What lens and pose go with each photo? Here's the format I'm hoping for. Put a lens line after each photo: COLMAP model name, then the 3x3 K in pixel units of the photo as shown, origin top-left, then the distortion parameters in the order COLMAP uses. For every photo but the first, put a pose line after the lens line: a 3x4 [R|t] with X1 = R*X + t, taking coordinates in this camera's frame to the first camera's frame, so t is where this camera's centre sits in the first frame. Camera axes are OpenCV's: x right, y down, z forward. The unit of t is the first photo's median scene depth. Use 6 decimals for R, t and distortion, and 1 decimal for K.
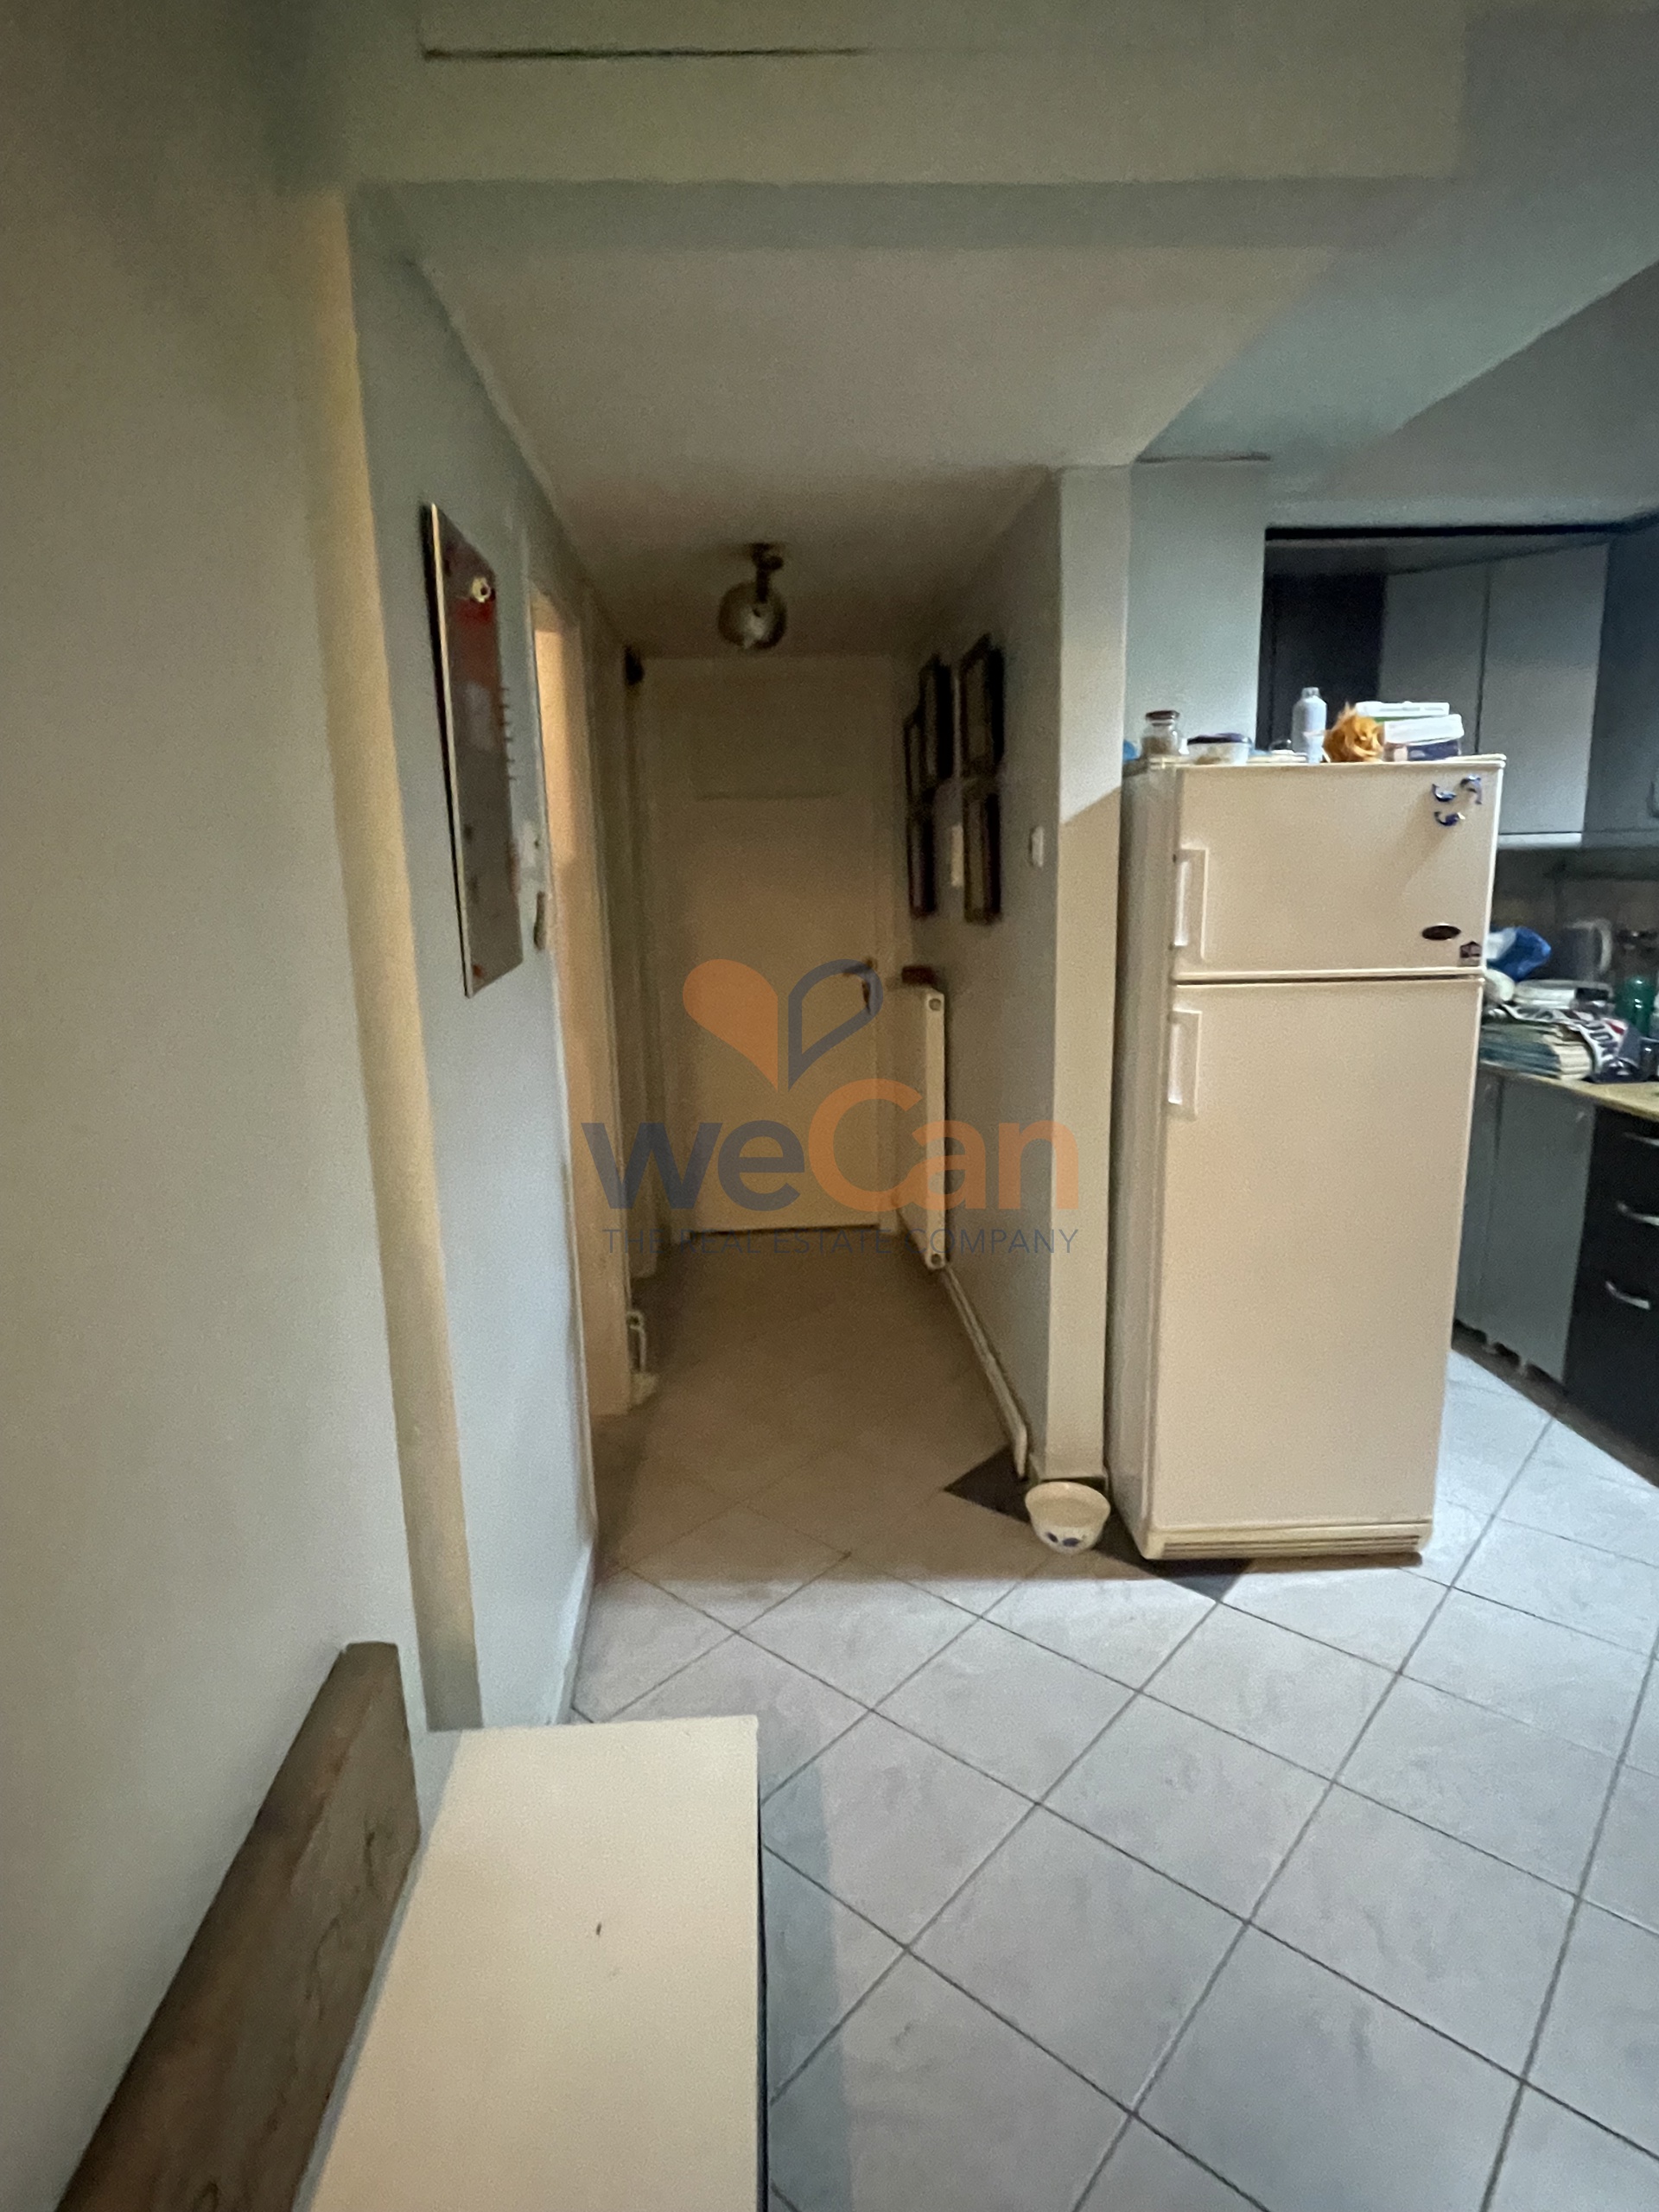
lens RADIAL K [[1182.3, 0, 815.3], [0, 1182.3, 1098.2], [0, 0, 1]] dist [0.000641, -0.000217]
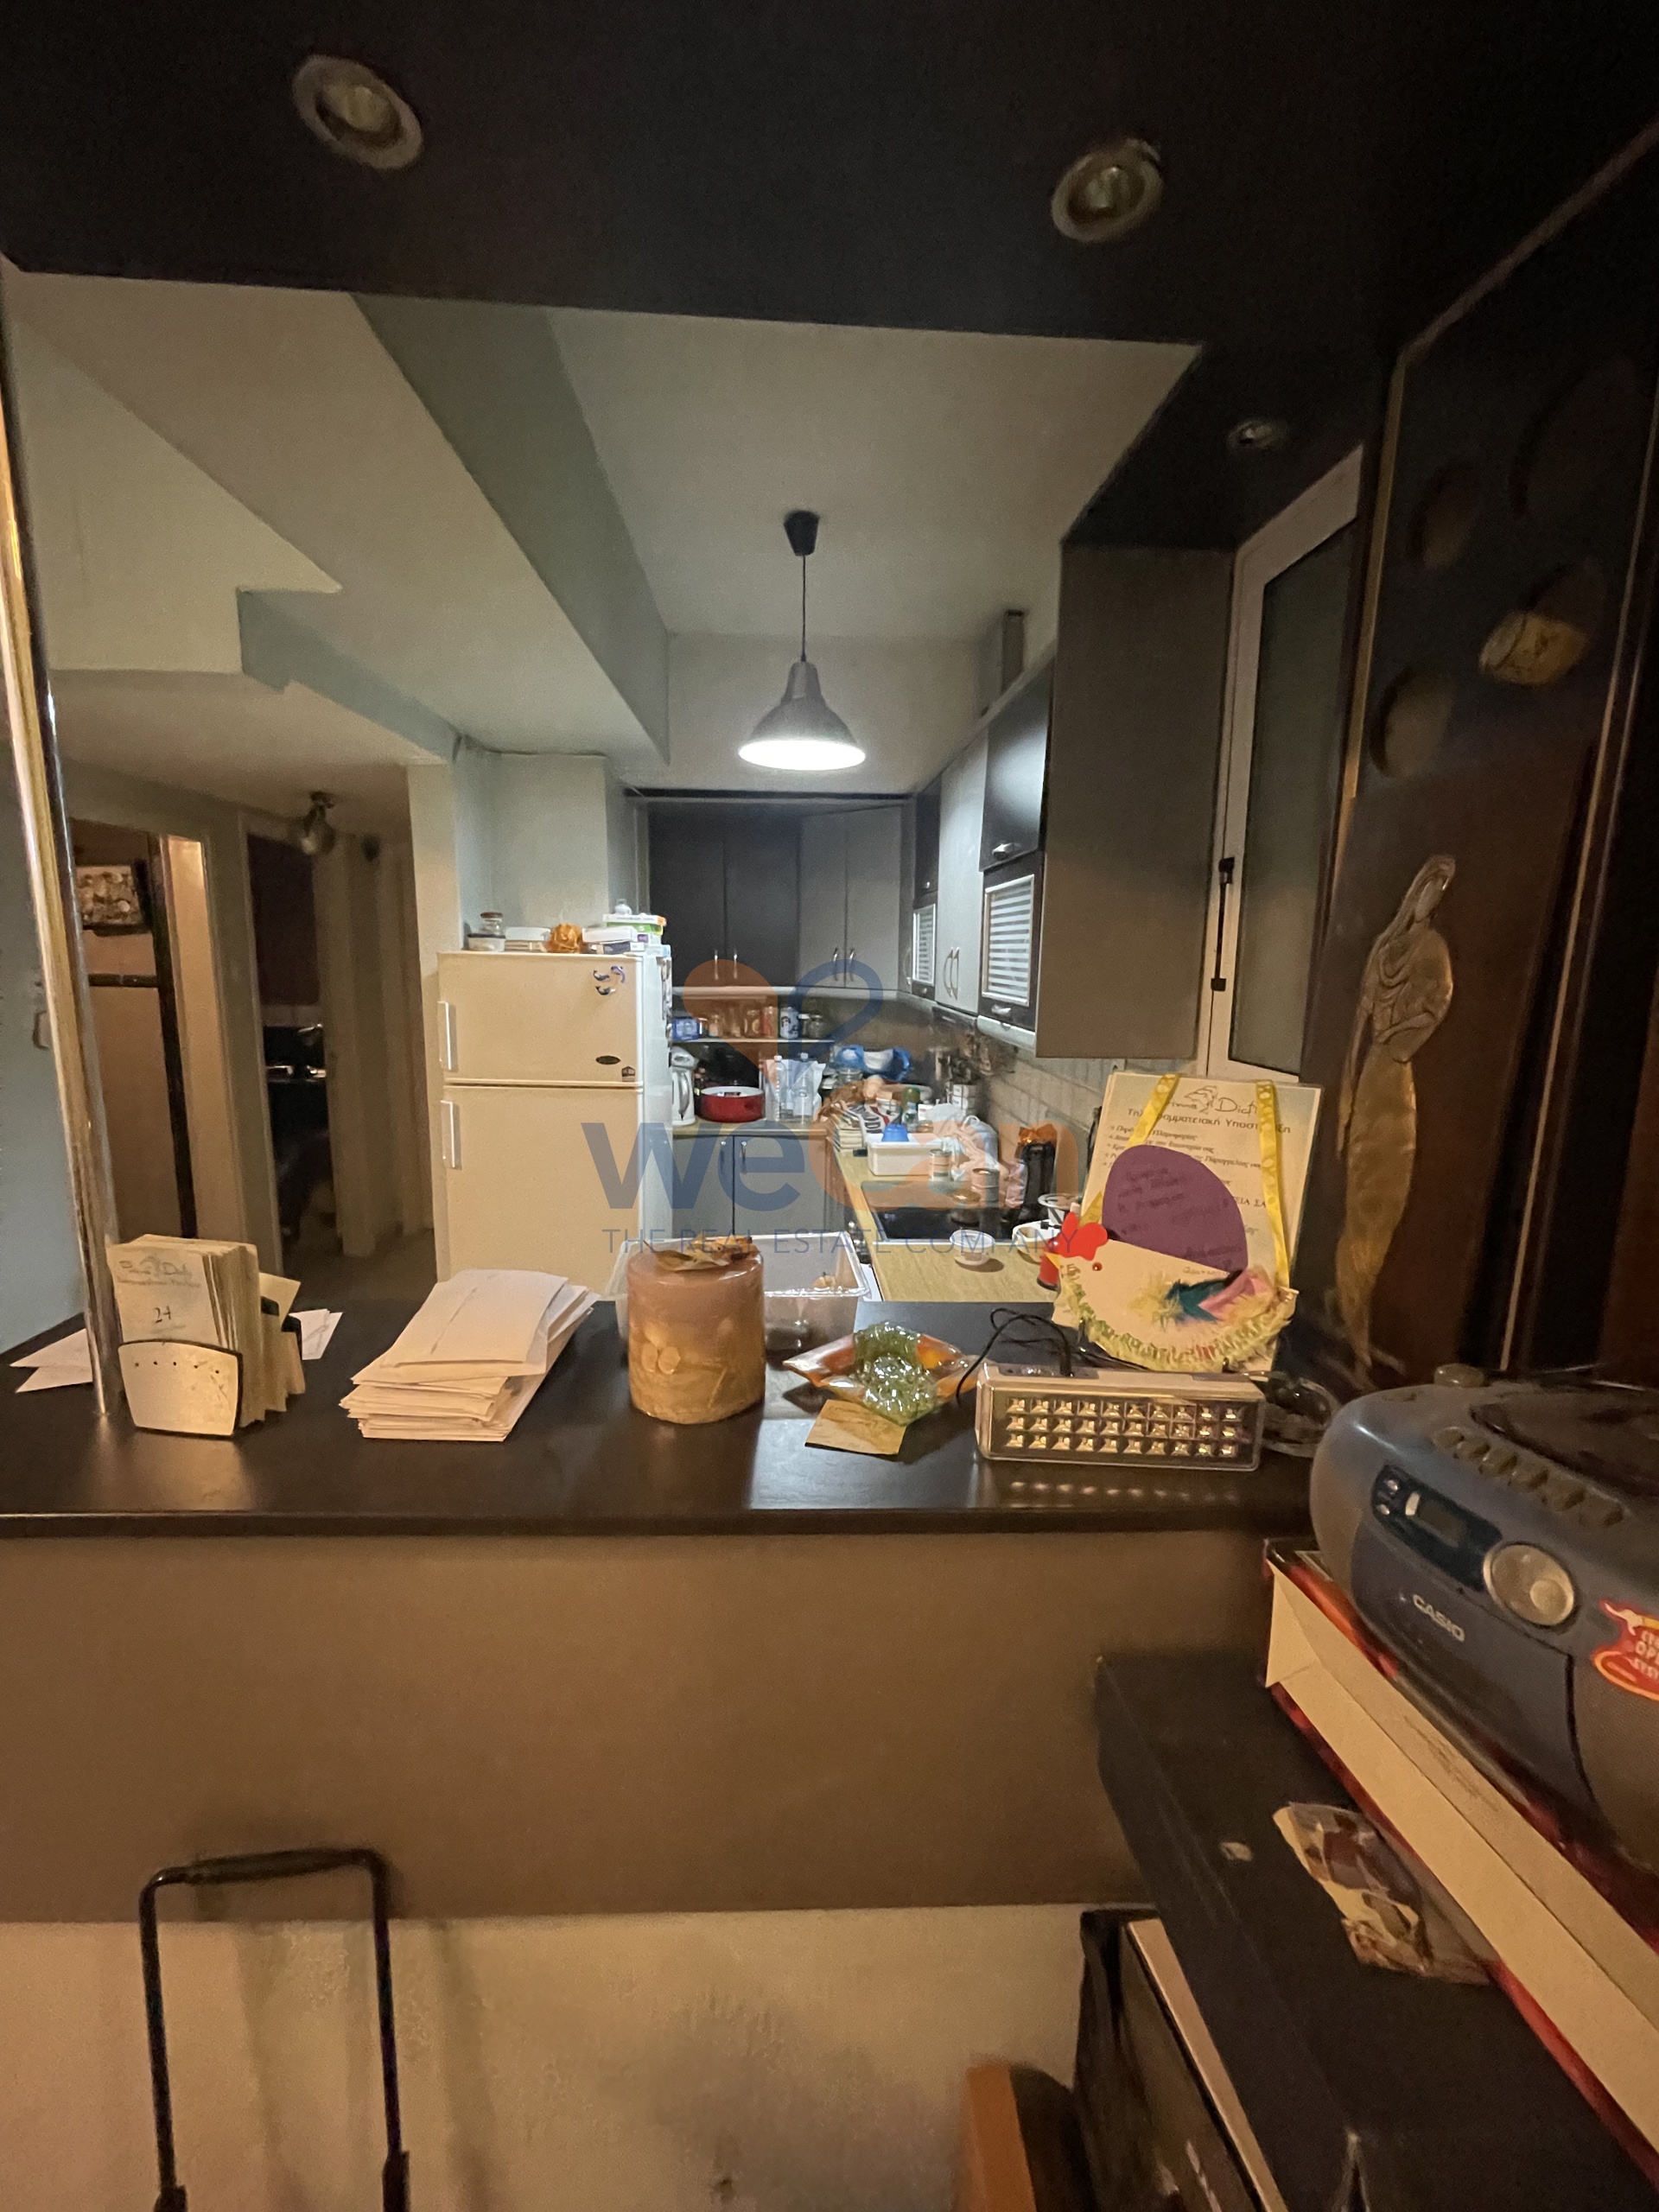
lens RADIAL K [[887.5, 0, 822.1], [0, 887.5, 1101.4], [0, 0, 1]] dist [-0.004183, 0.000728]
pose [[0.998989, 0.042035, -0.015938, 0.745340], [-0.042612, 0.998377, -0.037794, -0.045301], [0.014323, 0.038435, 0.999158, -0.172958]]
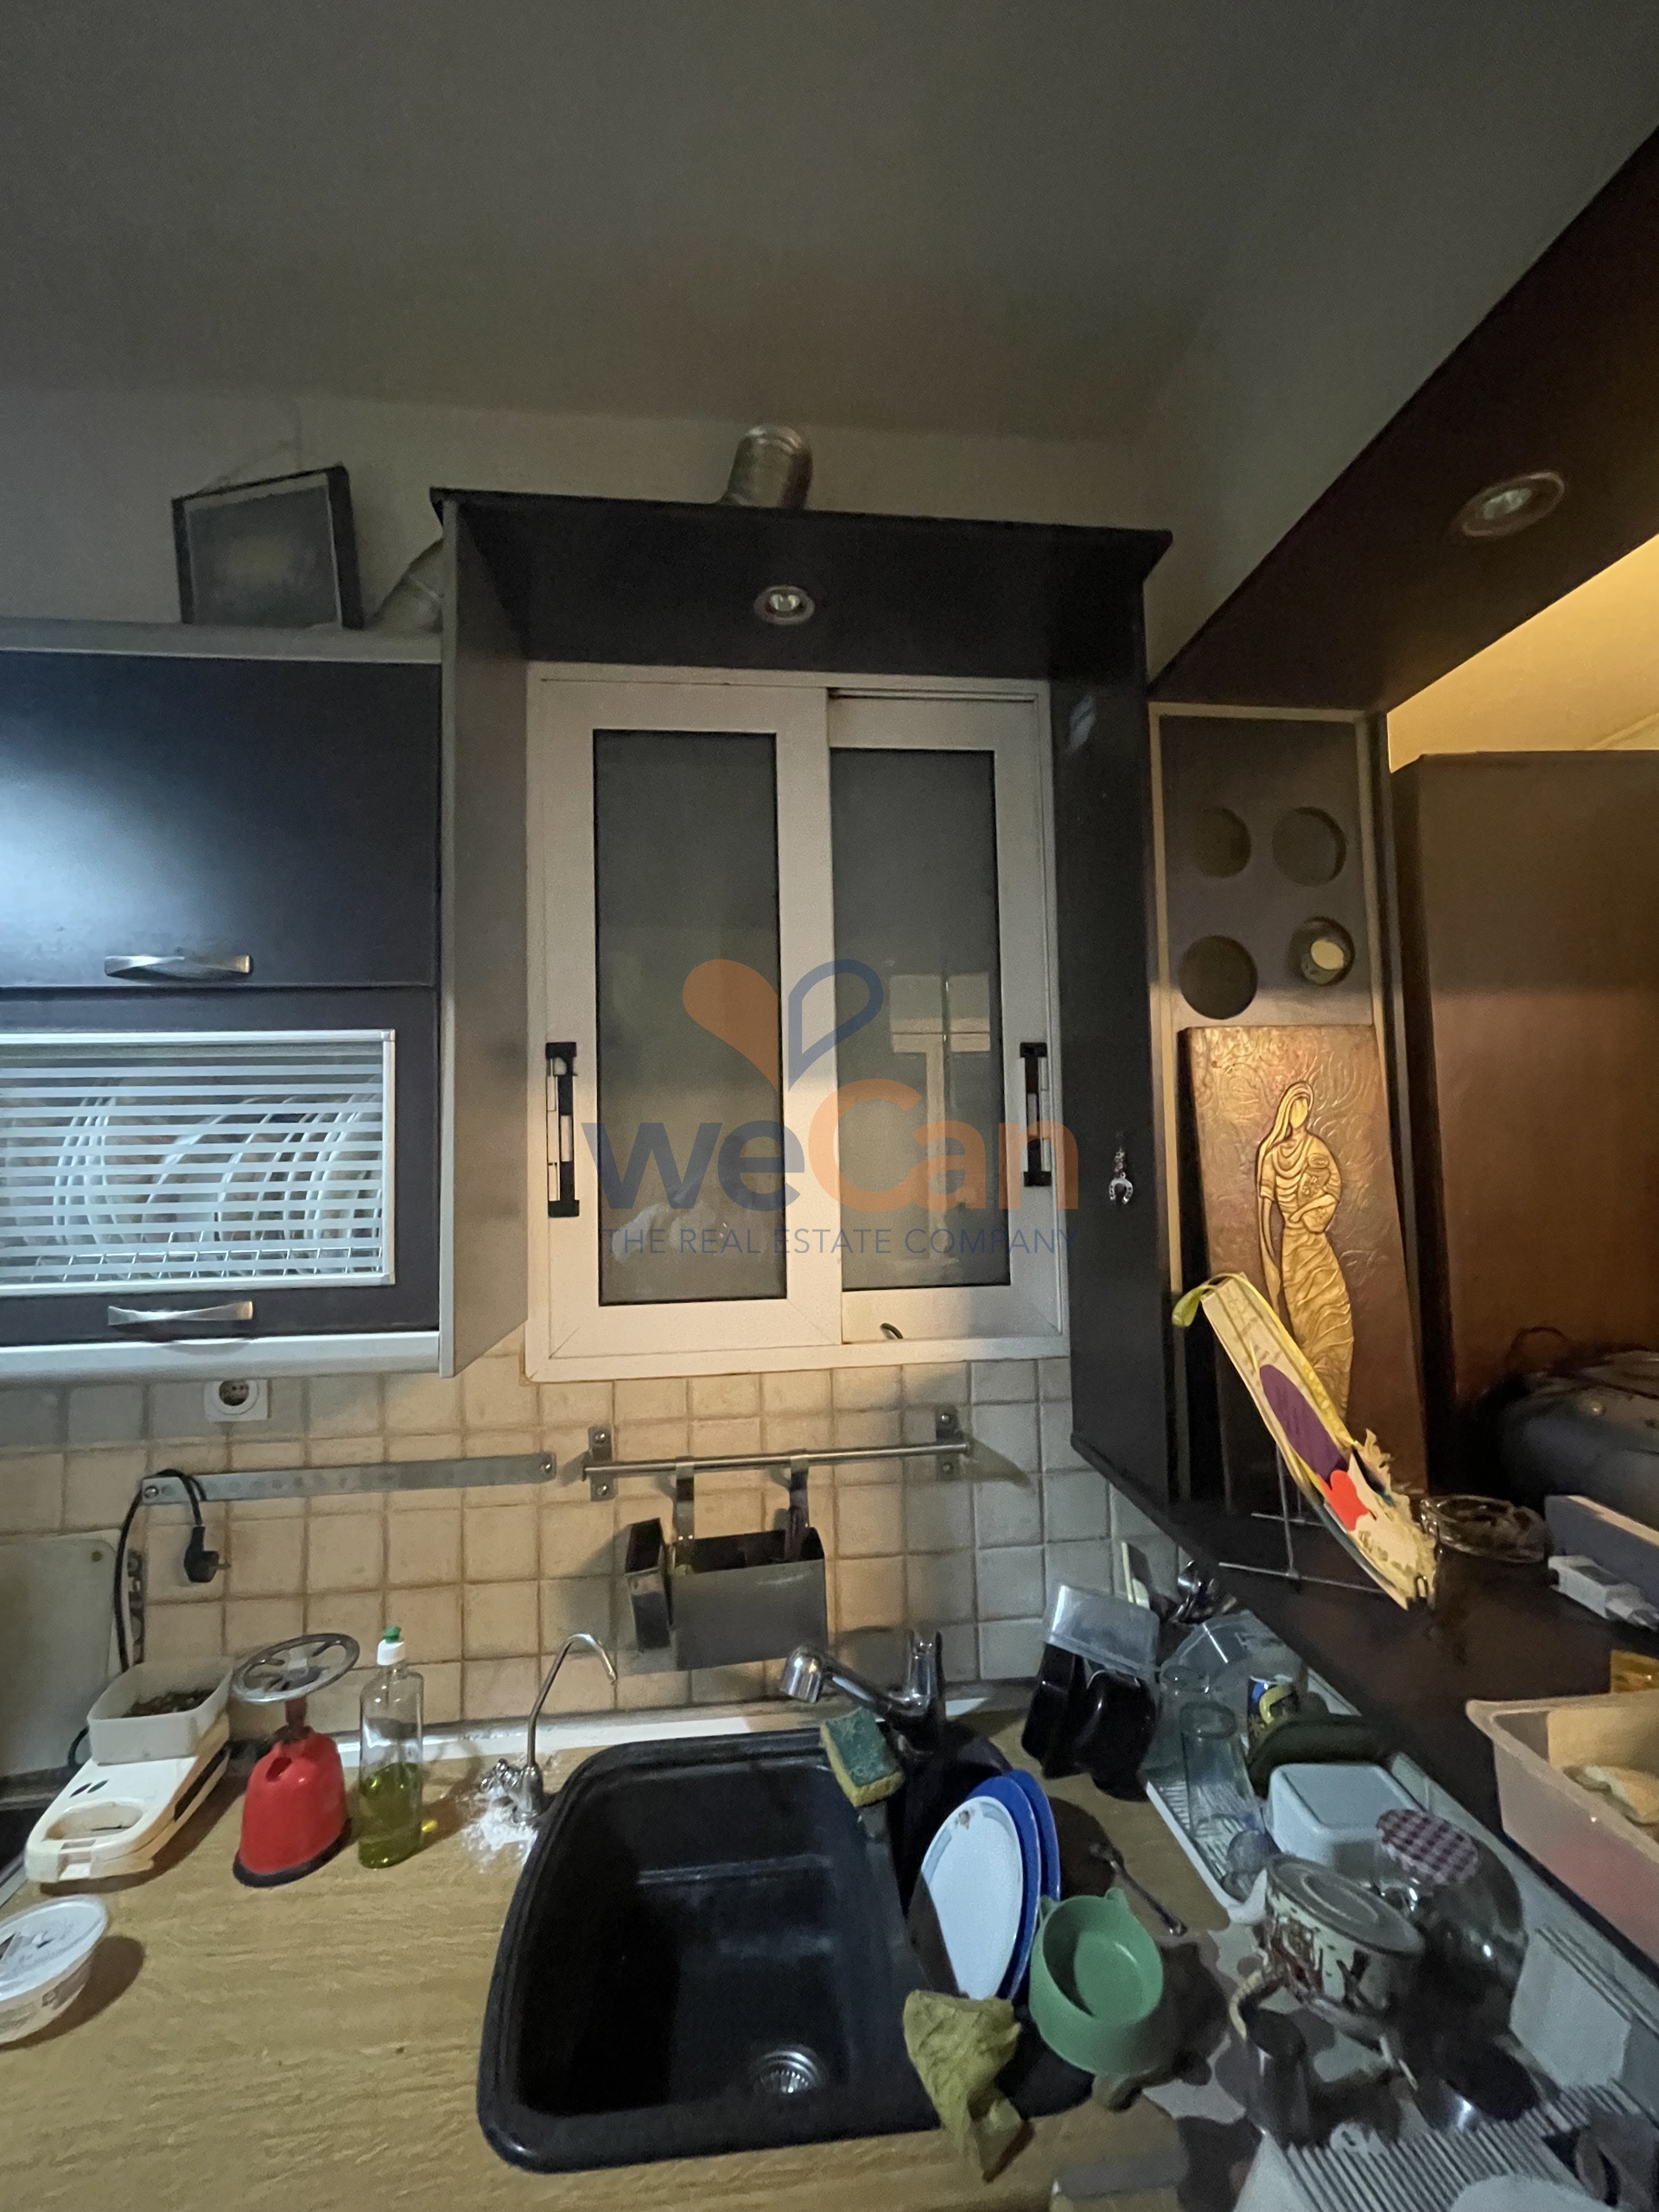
lens RADIAL K [[887.5, 0, 822.1], [0, 887.5, 1101.4], [0, 0, 1]] dist [-0.004183, 0.000728]
pose [[-0.023001, 0.083359, 0.996254, 0.523684], [0.227790, 0.970743, -0.075966, -0.163393], [-0.973439, 0.225189, -0.041316, 0.383202]]
